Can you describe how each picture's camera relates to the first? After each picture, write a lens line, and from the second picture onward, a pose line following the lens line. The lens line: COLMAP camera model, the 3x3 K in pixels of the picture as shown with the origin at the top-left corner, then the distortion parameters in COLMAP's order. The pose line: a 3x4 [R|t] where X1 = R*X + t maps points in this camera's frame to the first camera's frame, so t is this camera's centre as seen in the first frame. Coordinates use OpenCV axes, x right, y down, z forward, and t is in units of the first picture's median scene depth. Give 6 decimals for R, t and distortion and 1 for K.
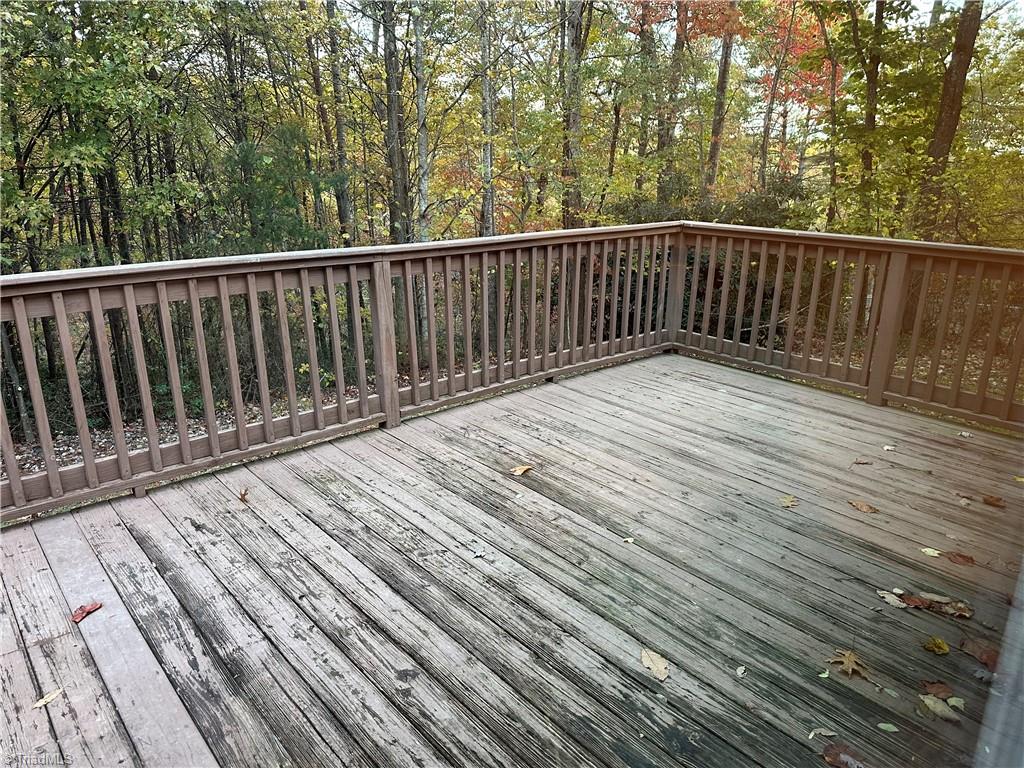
lens RADIAL K [[725.9, 0, 512.0], [0, 725.9, 384.0], [0, 0, 1]] dist [0.043789, -0.061588]
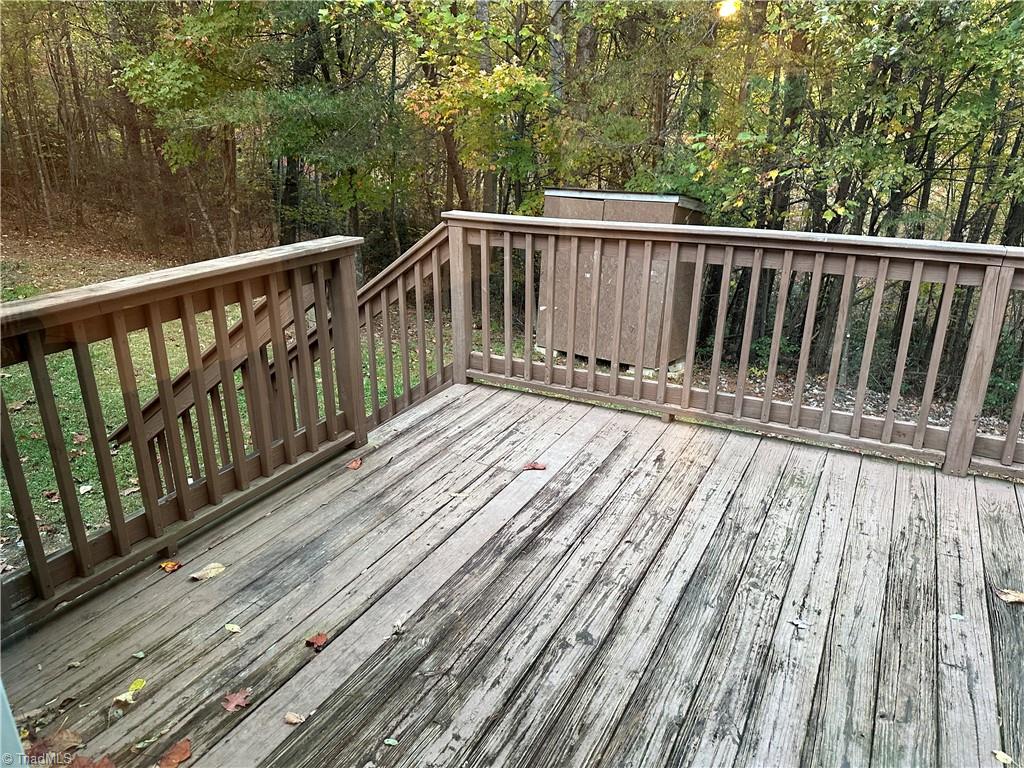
lens RADIAL K [[725.9, 0, 512.0], [0, 725.9, 384.0], [0, 0, 1]] dist [0.043789, -0.061588]
pose [[0.351022, 0.317926, -0.880742, 0.537670], [-0.282678, 0.932690, 0.224016, -0.122839], [0.892680, 0.170332, 0.417265, 0.358661]]
